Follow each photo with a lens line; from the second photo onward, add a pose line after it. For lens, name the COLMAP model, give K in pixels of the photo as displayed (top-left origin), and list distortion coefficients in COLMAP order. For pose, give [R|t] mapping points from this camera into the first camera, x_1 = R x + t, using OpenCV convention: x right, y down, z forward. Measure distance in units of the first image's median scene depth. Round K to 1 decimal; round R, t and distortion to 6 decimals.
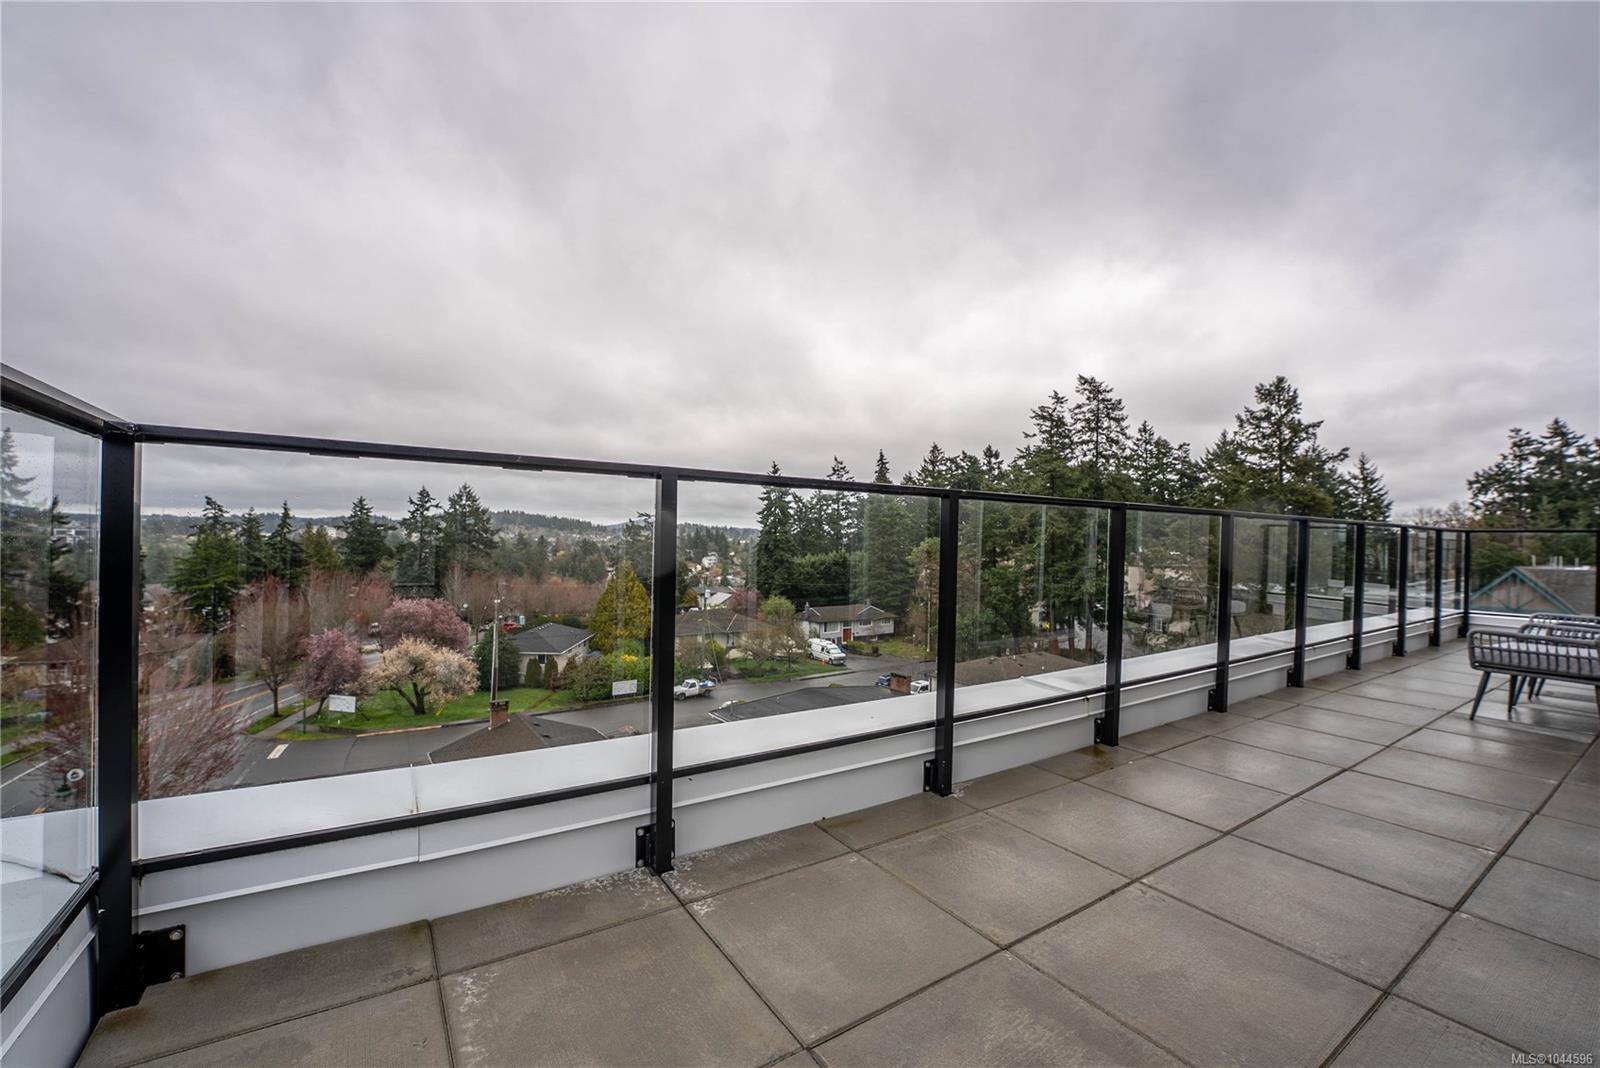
lens RADIAL K [[653.1, 0, 812.1], [0, 653.1, 537.4], [0, 0, 1]] dist [-0.022655, 0.000086]
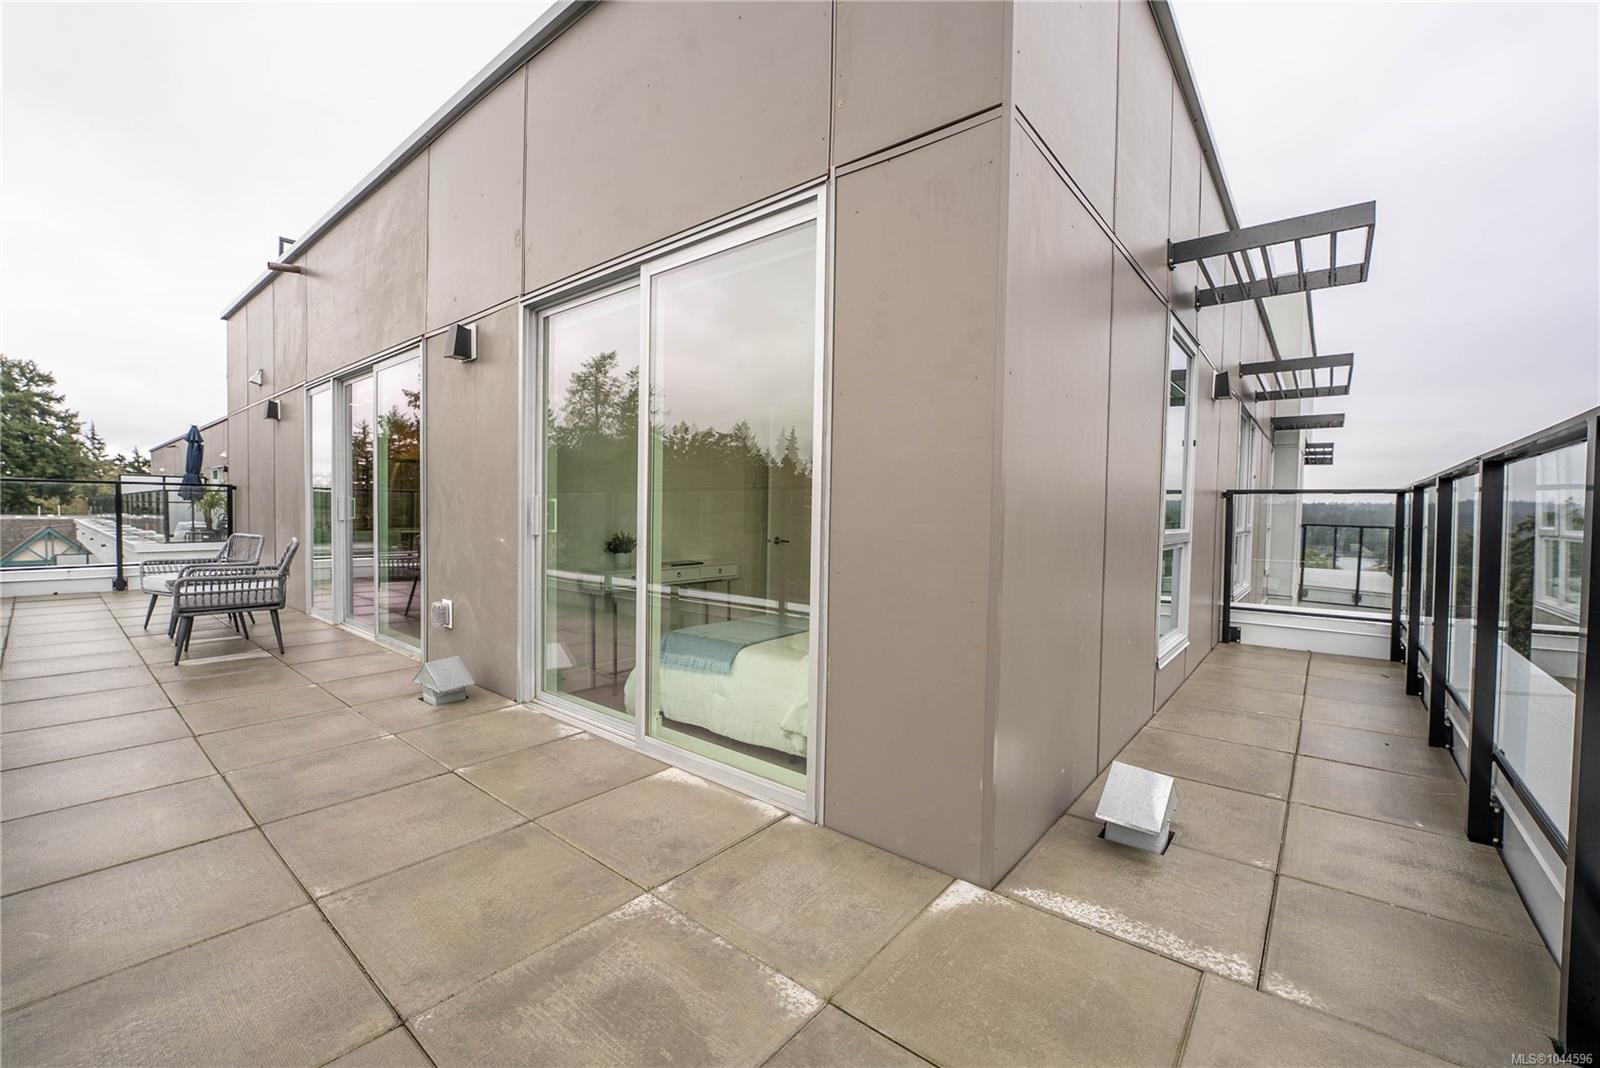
lens RADIAL K [[653.1, 0, 789.4], [0, 653.1, 529.9], [0, 0, 1]] dist [-0.022655, 0.000086]
pose [[-0.282464, -0.048470, 0.958053, -0.378739], [-0.022385, 0.998784, 0.043931, -0.004320], [-0.959017, -0.009037, -0.283205, 0.535028]]
